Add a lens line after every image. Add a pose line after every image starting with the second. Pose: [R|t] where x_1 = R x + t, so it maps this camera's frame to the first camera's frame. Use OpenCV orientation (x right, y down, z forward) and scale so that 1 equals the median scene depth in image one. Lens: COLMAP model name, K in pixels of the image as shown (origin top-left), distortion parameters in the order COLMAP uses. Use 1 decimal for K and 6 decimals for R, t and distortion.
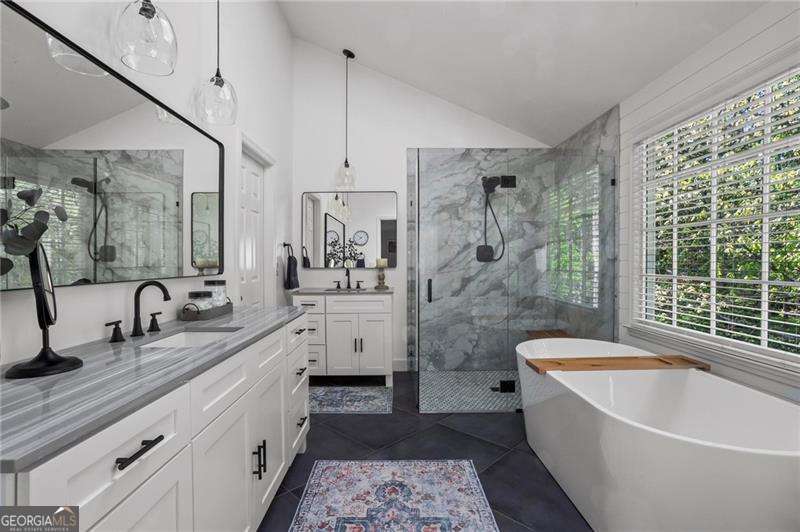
lens RADIAL K [[388.5, 0, 397.9], [0, 388.5, 264.7], [0, 0, 1]] dist [-0.025089, 0.000924]
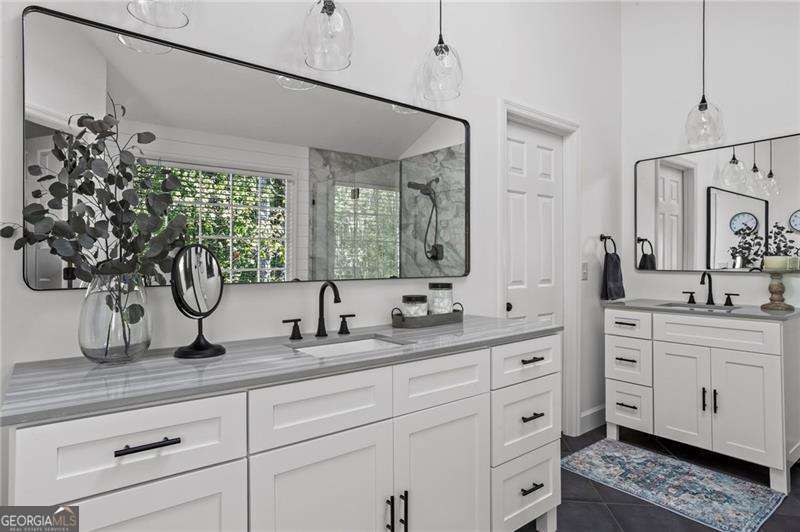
lens RADIAL K [[467.2, 0, 399.4], [0, 467.2, 259.1], [0, 0, 1]] dist [0.004148, 0.009560]
pose [[0.622555, 0.001700, -0.782574, 0.167657], [-0.007802, 0.999961, -0.004034, -0.004699], [0.782537, 0.008617, 0.622545, 0.167663]]
